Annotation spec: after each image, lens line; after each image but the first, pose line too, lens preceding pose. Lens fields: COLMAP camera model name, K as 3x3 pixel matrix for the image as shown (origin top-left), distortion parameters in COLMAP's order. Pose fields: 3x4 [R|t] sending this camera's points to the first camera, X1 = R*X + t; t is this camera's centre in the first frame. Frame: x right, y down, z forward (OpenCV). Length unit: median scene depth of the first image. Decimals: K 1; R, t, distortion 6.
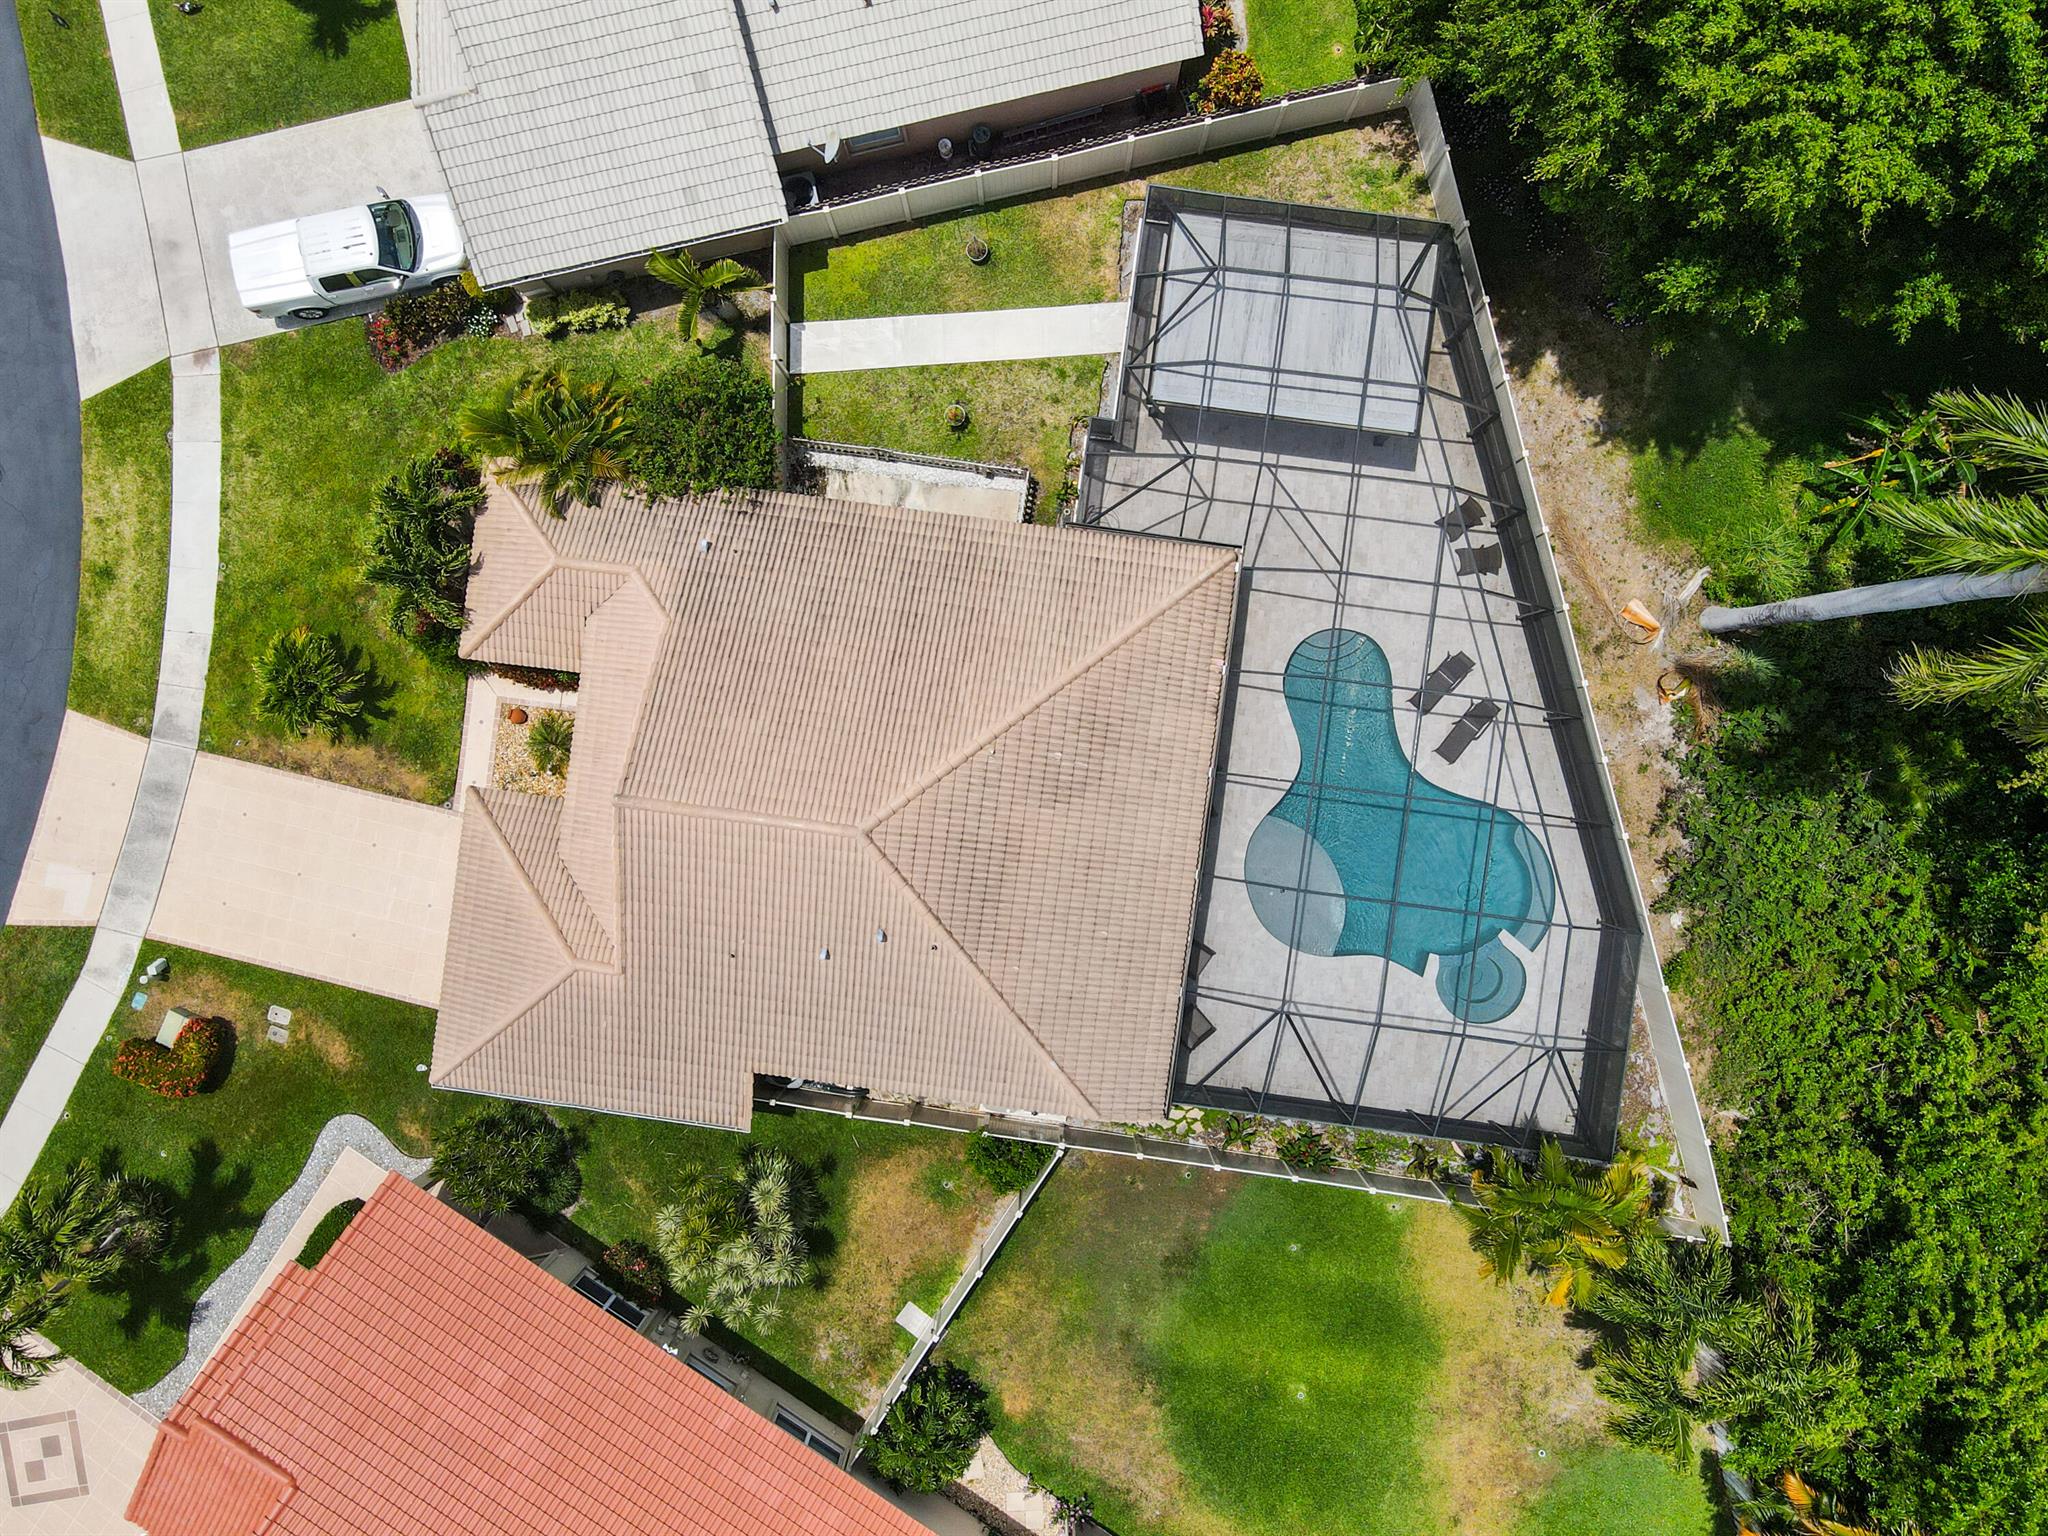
lens RADIAL K [[1499.3, 0, 999.7], [0, 1499.3, 750.4], [0, 0, 1]] dist [-0.002079, 0.020332]
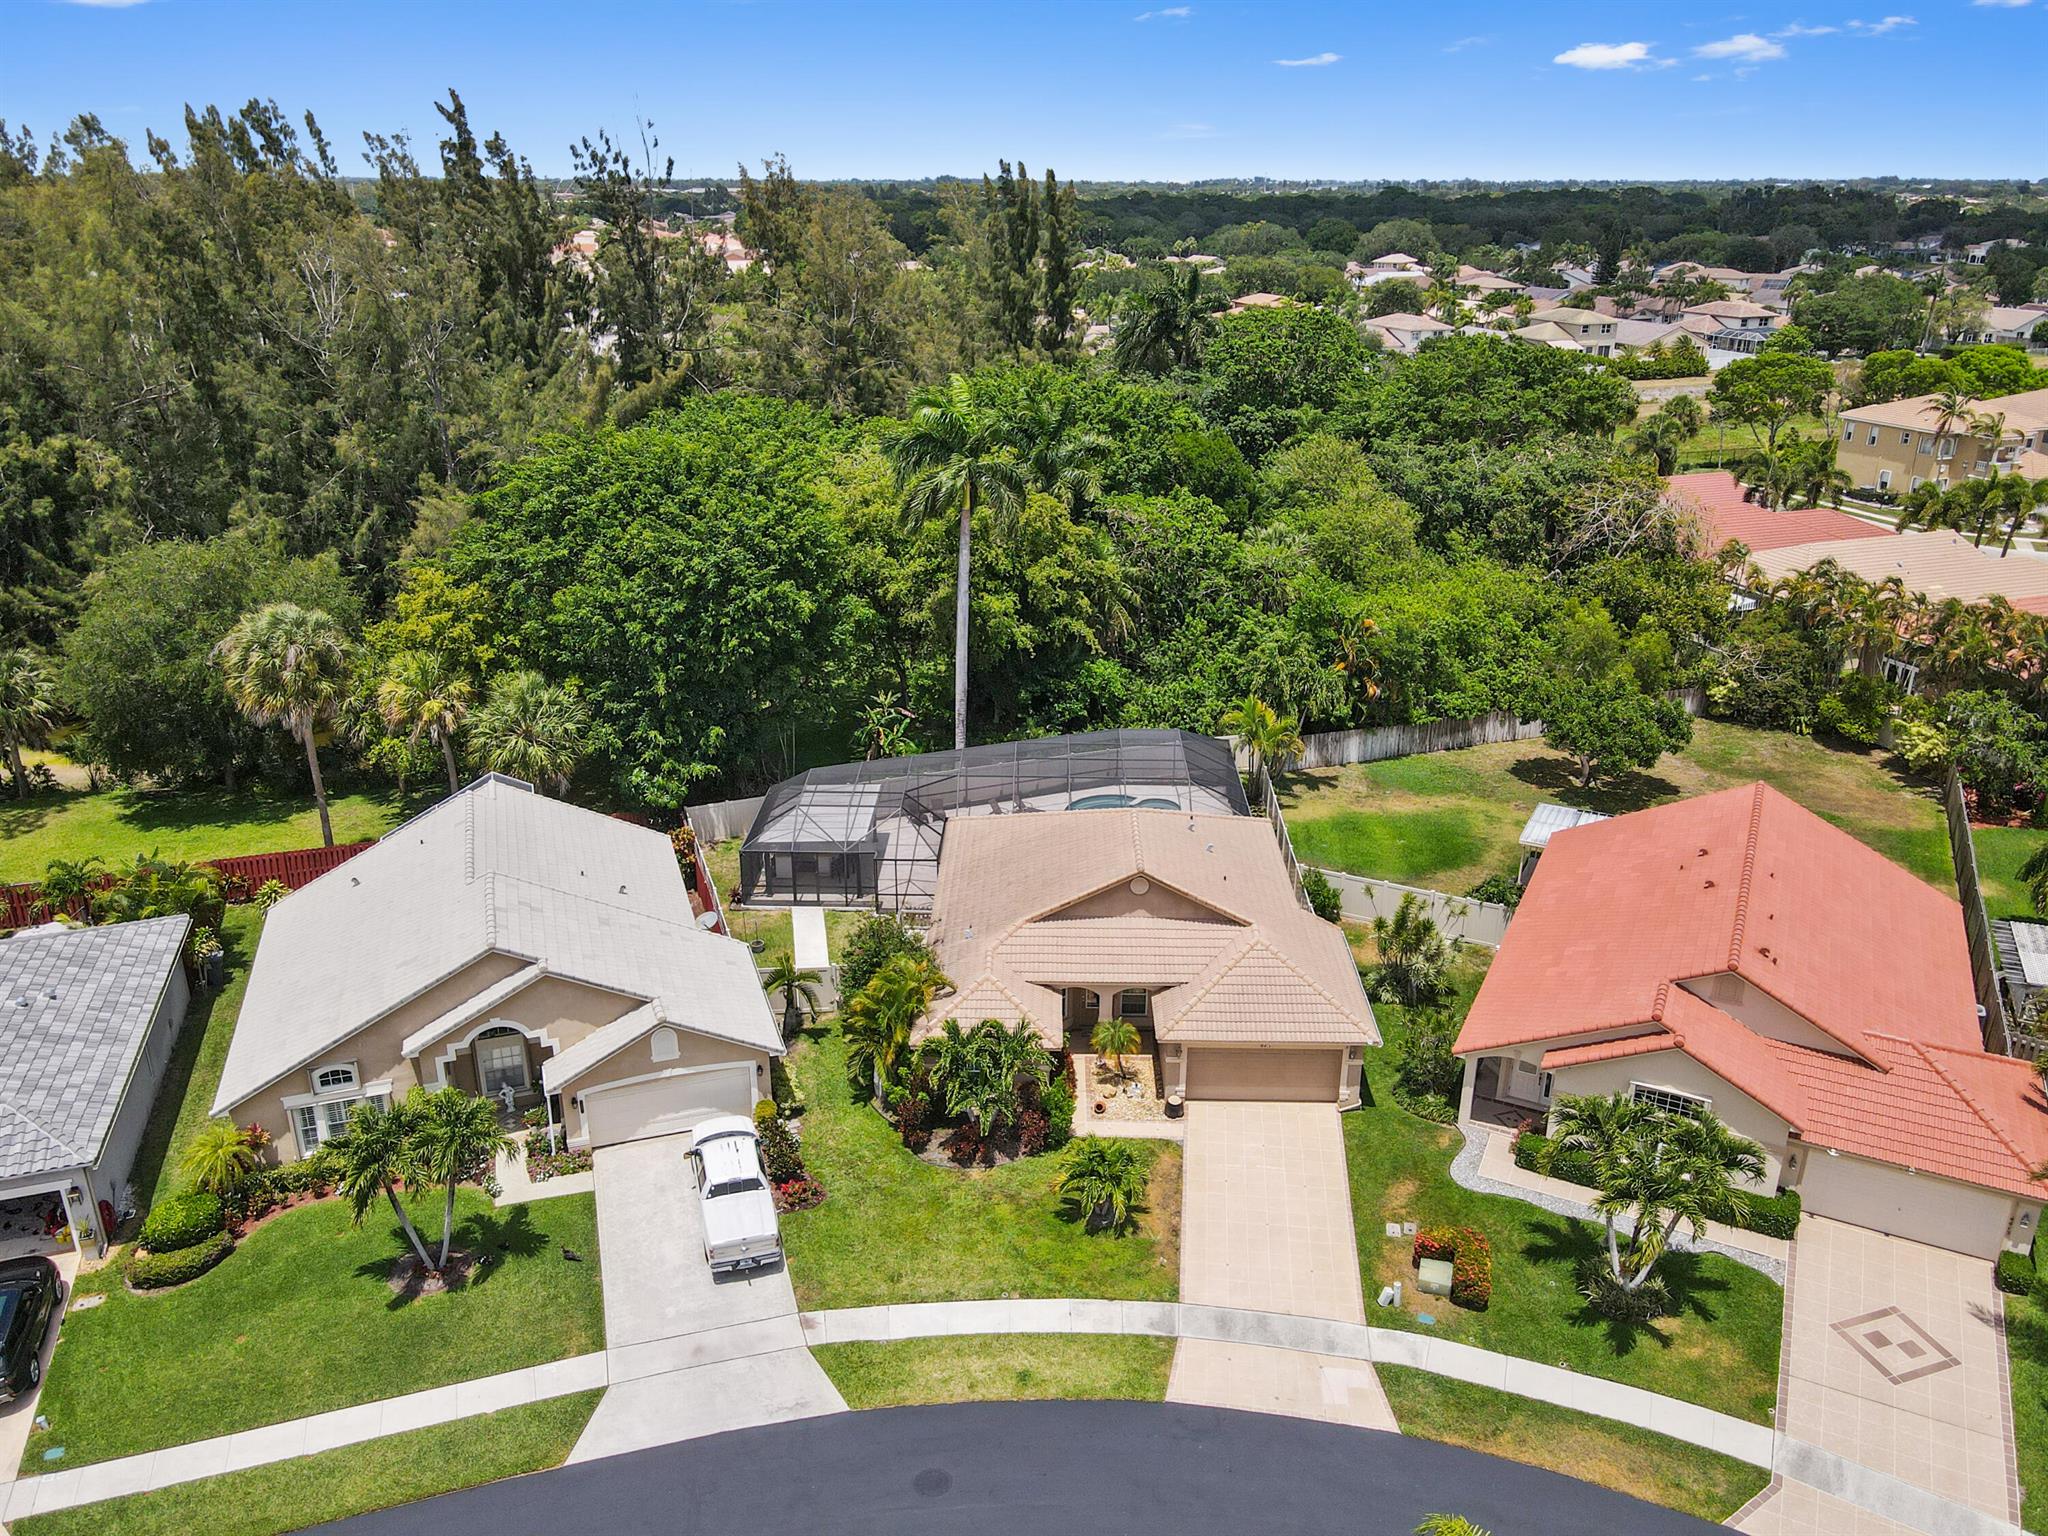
lens RADIAL K [[1499.3, 0, 1032.2], [0, 1499.3, 753.3], [0, 0, 1]] dist [-0.002079, 0.020332]
pose [[-0.112929, -0.336570, 0.934862, -1.428118], [0.993581, -0.044535, 0.103988, -0.203002], [0.006635, 0.940605, 0.339439, 0.280812]]
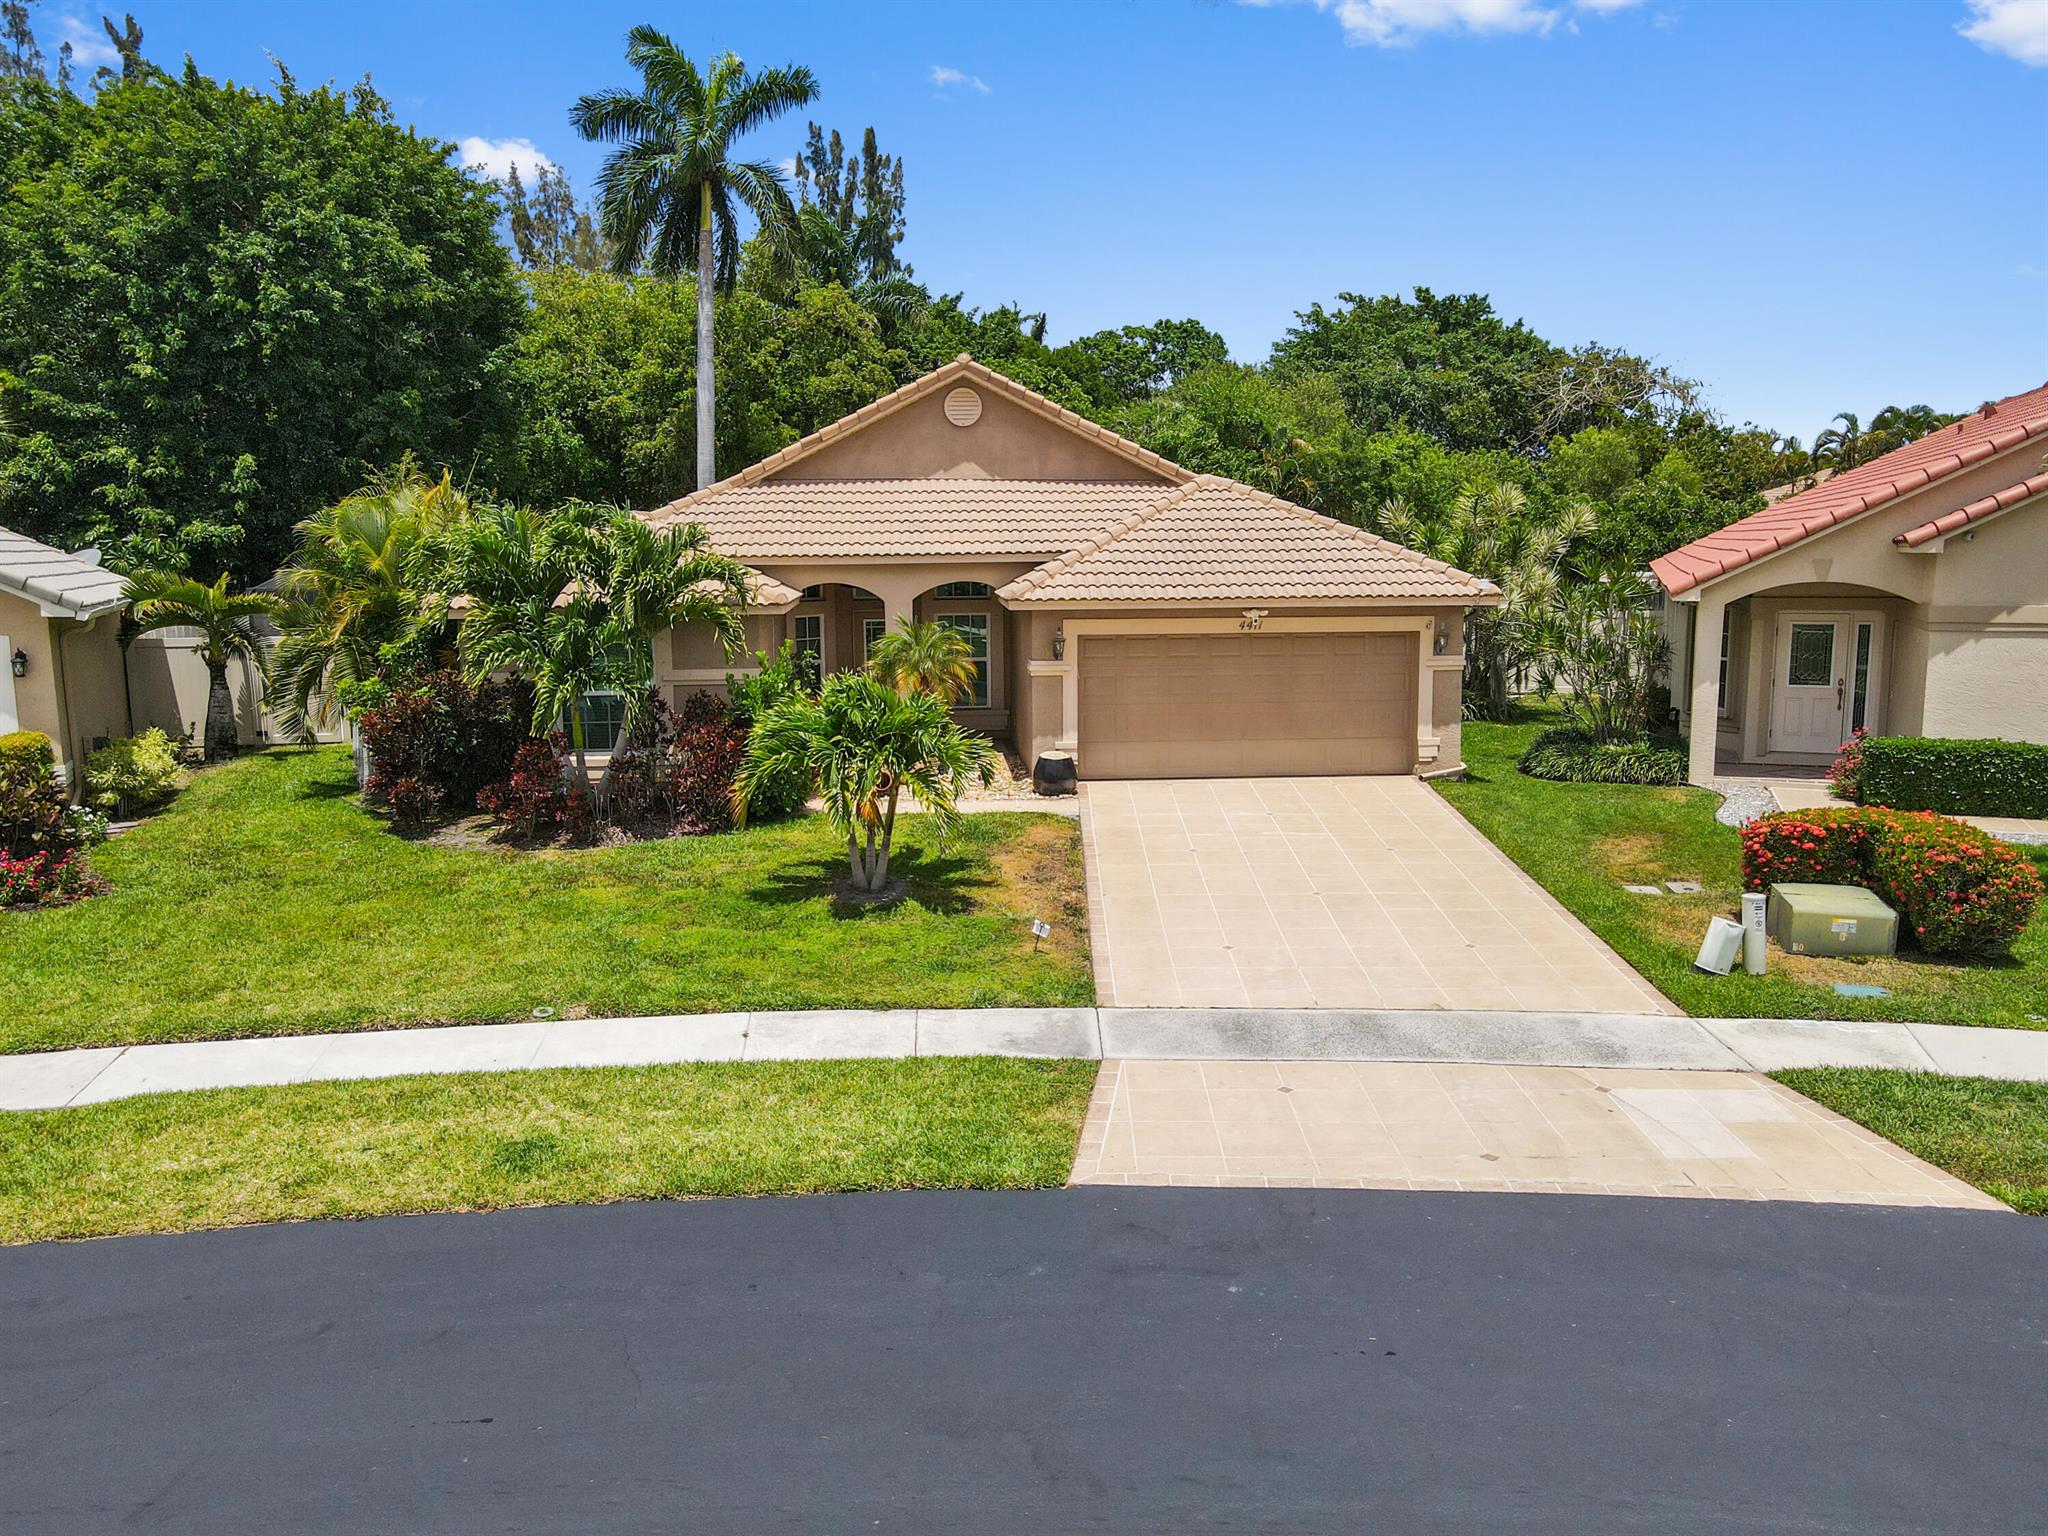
lens RADIAL K [[1499.3, 0, 1023.1], [0, 1499.3, 766.9], [0, 0, 1]] dist [-0.002079, 0.020332]
pose [[-0.202587, -0.123315, 0.971469, -0.880917], [0.978963, -0.050103, 0.197790, -0.083720], [0.024283, 0.991102, 0.130871, 0.929289]]
